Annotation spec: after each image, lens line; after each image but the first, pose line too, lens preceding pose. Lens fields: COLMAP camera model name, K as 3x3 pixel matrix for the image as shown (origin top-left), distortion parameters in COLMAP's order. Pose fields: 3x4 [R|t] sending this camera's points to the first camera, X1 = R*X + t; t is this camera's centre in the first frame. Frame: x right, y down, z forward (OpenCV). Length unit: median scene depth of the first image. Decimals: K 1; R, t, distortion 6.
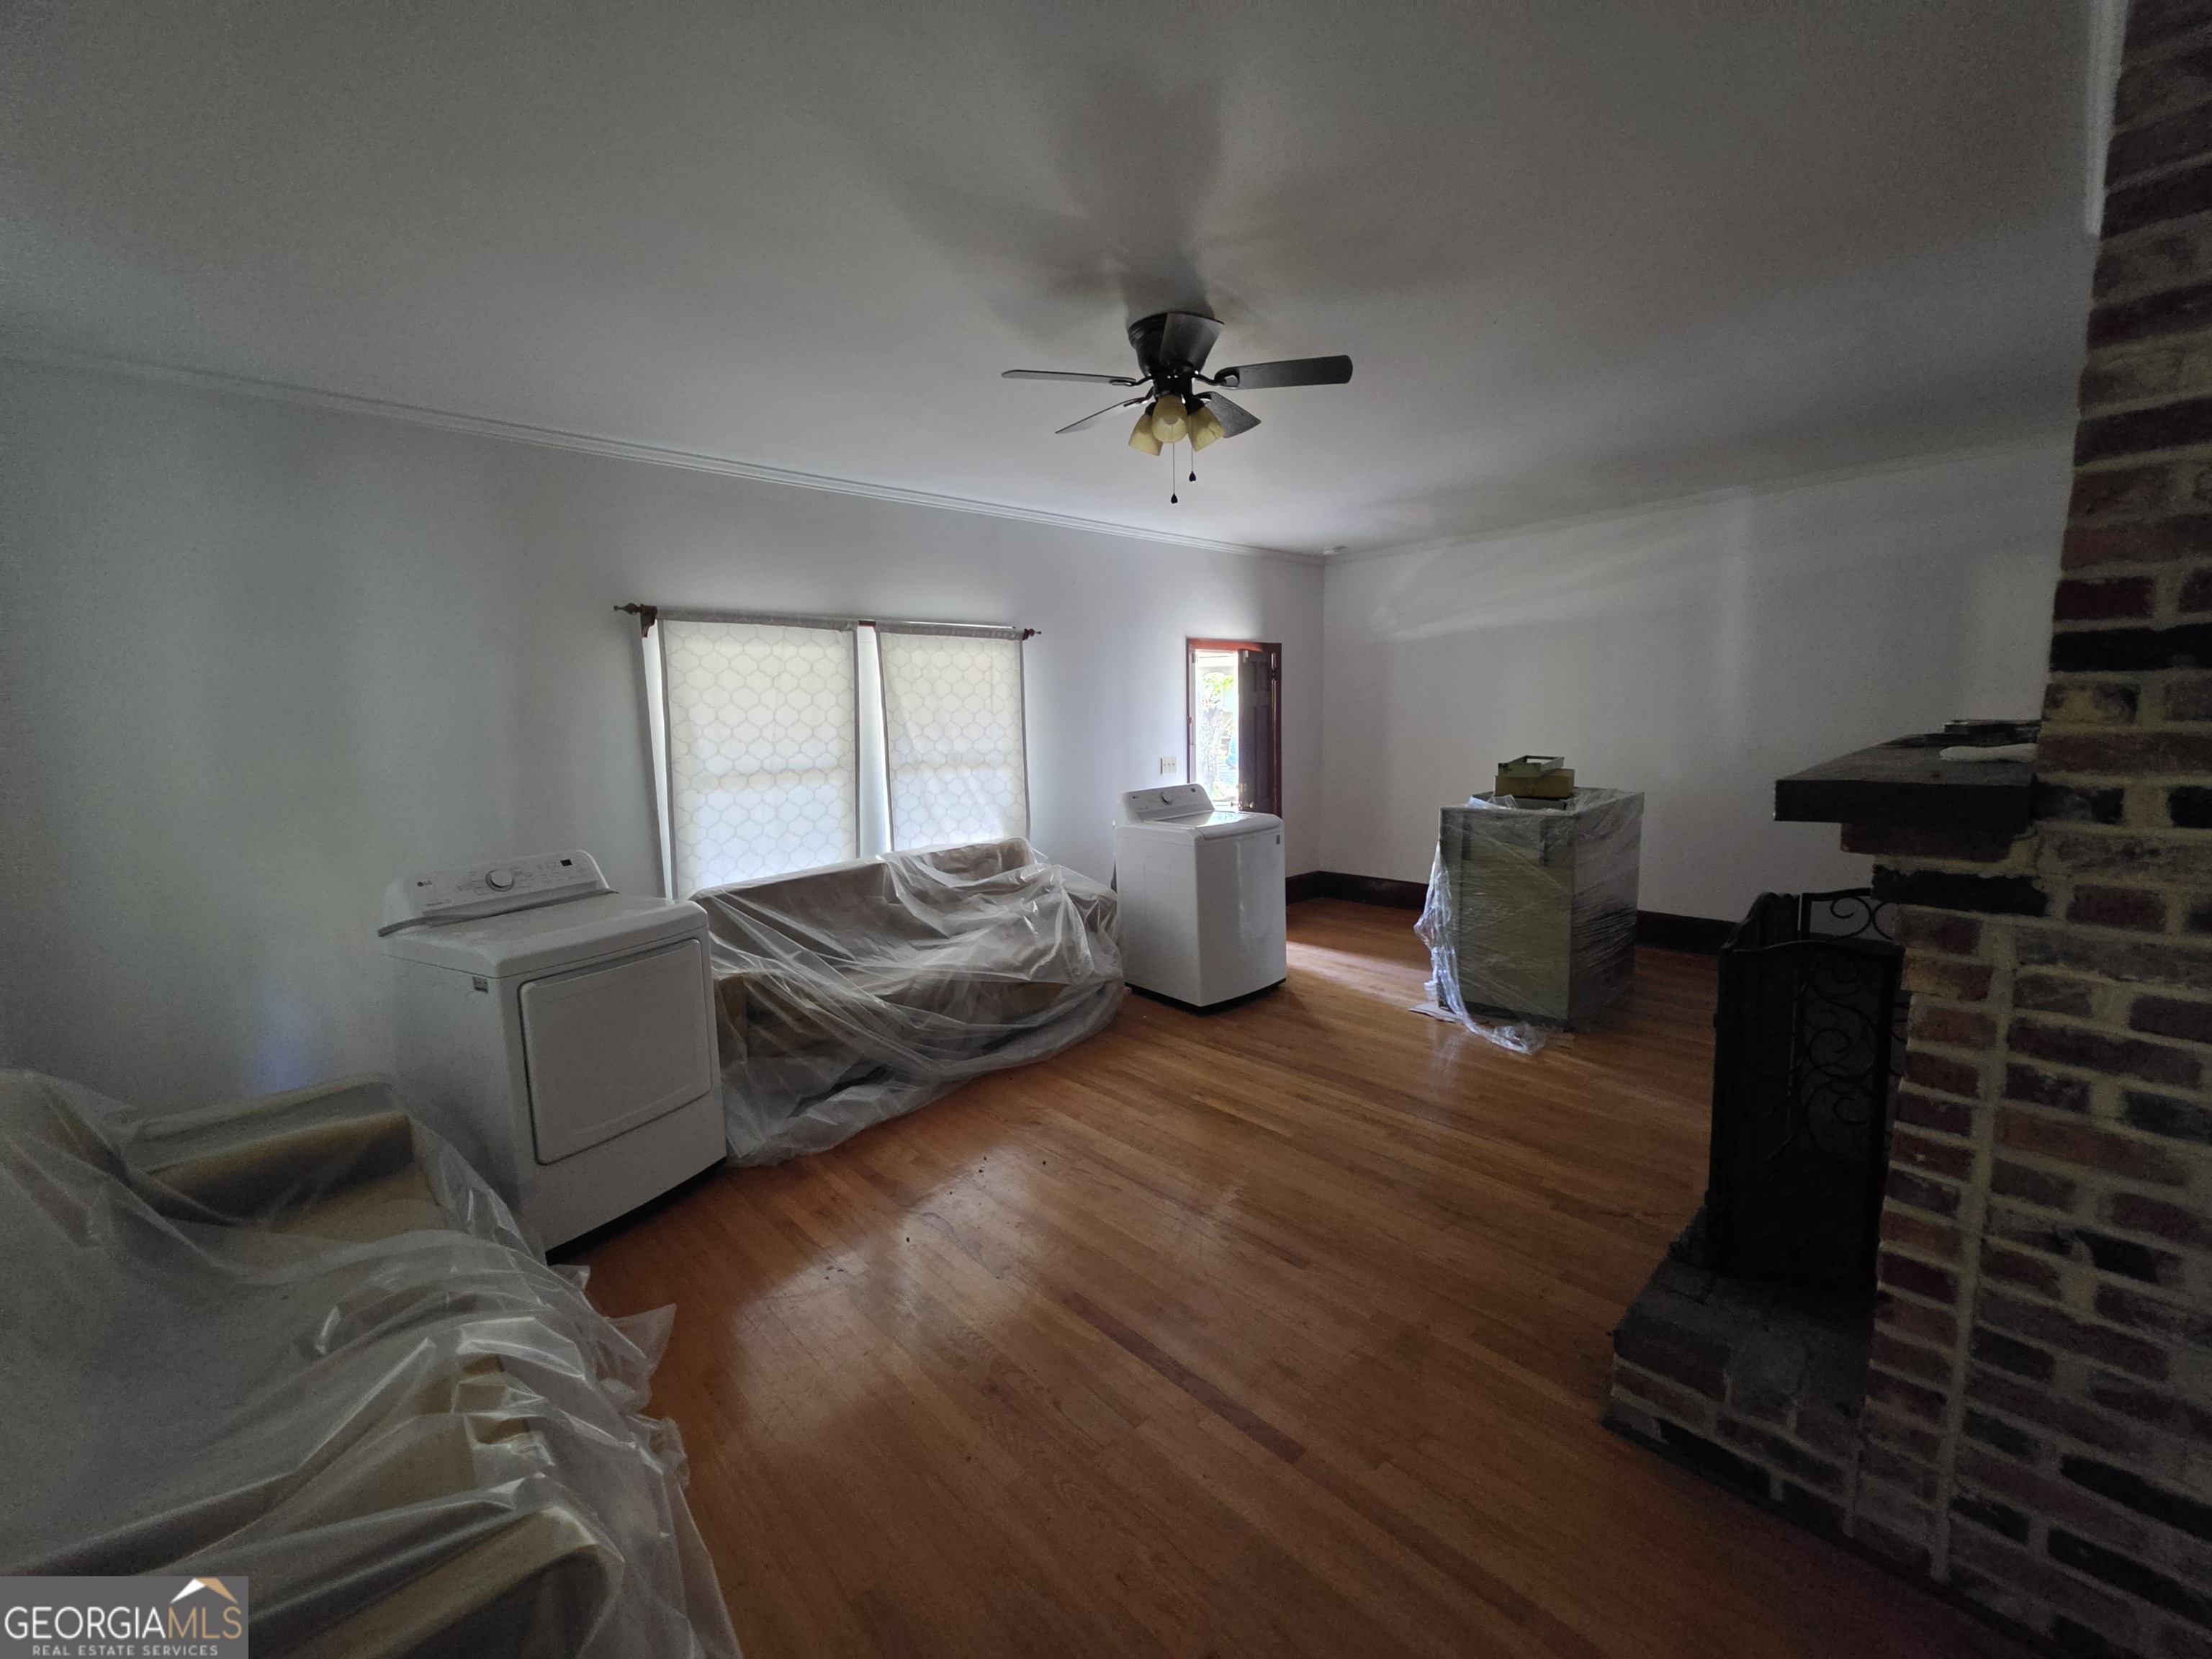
lens RADIAL K [[888.9, 0, 1110.9], [0, 888.9, 820.4], [0, 0, 1]] dist [-0.008082, 0.000717]
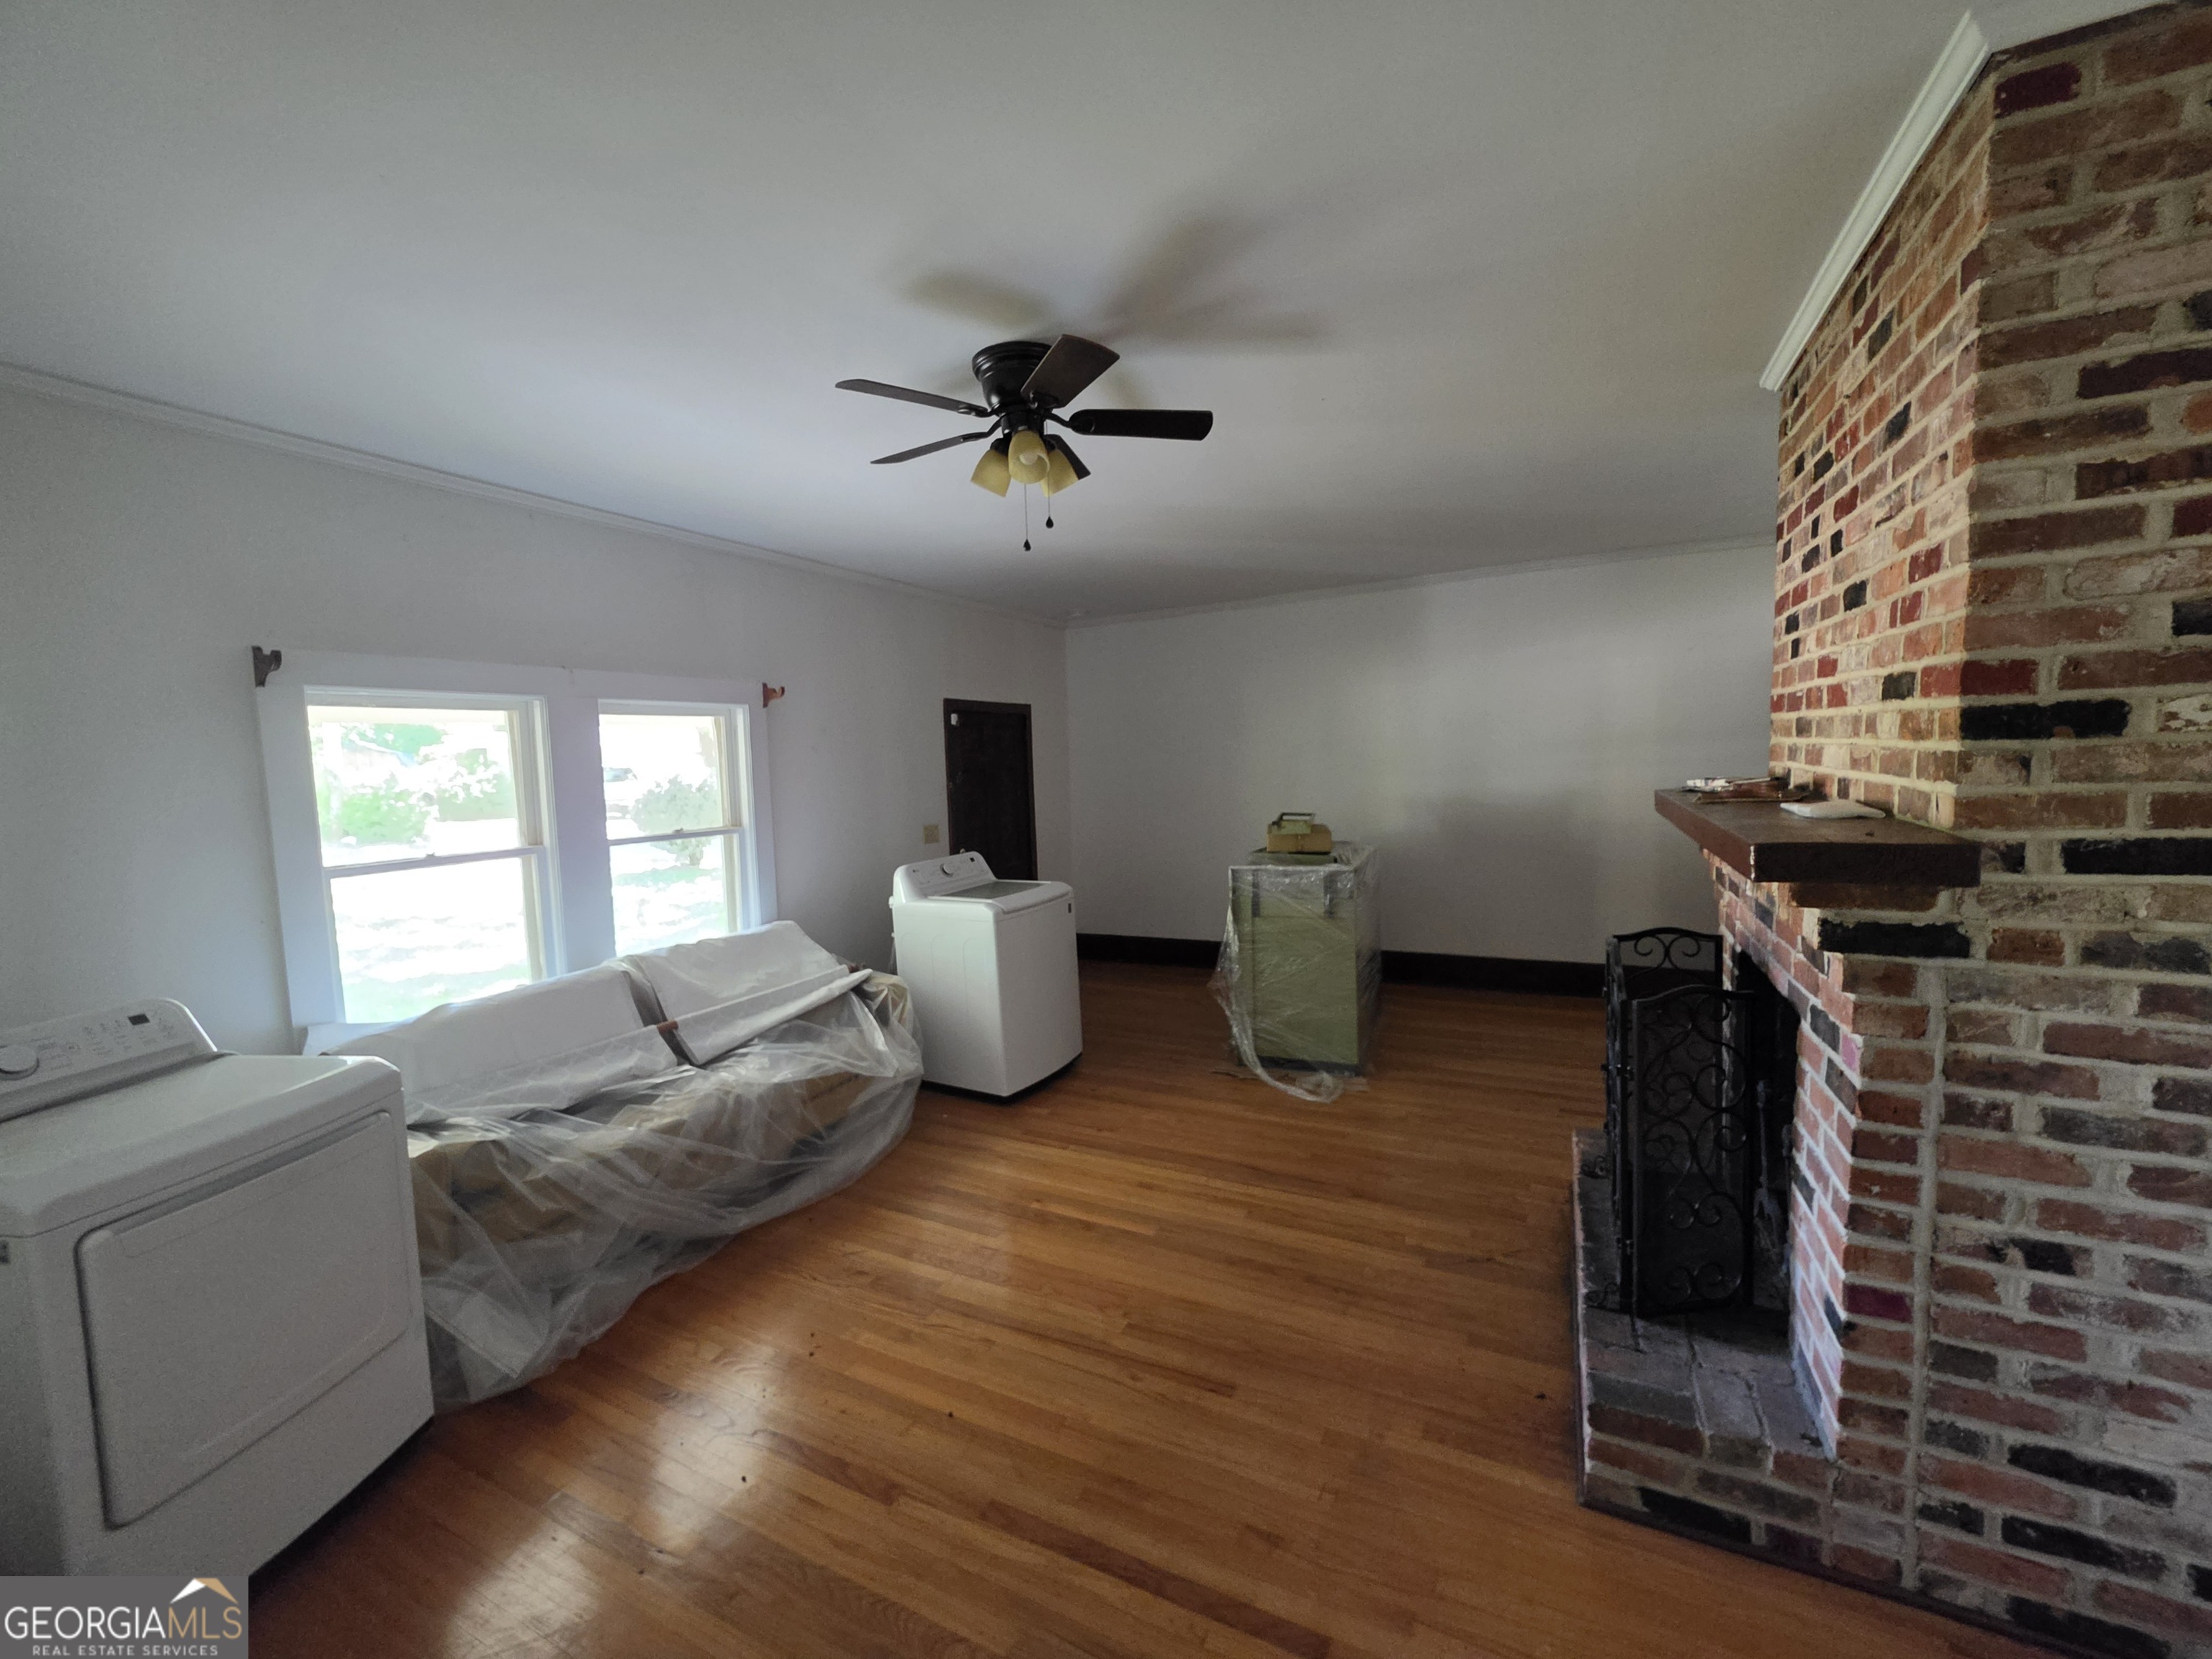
lens RADIAL K [[888.9, 0, 1103.8], [0, 888.9, 824.6], [0, 0, 1]] dist [-0.008082, 0.000717]
pose [[0.942822, -0.033257, 0.331633, -0.302997], [0.053349, 0.997239, -0.051662, -0.053487], [-0.329000, 0.066400, 0.941993, 0.265140]]
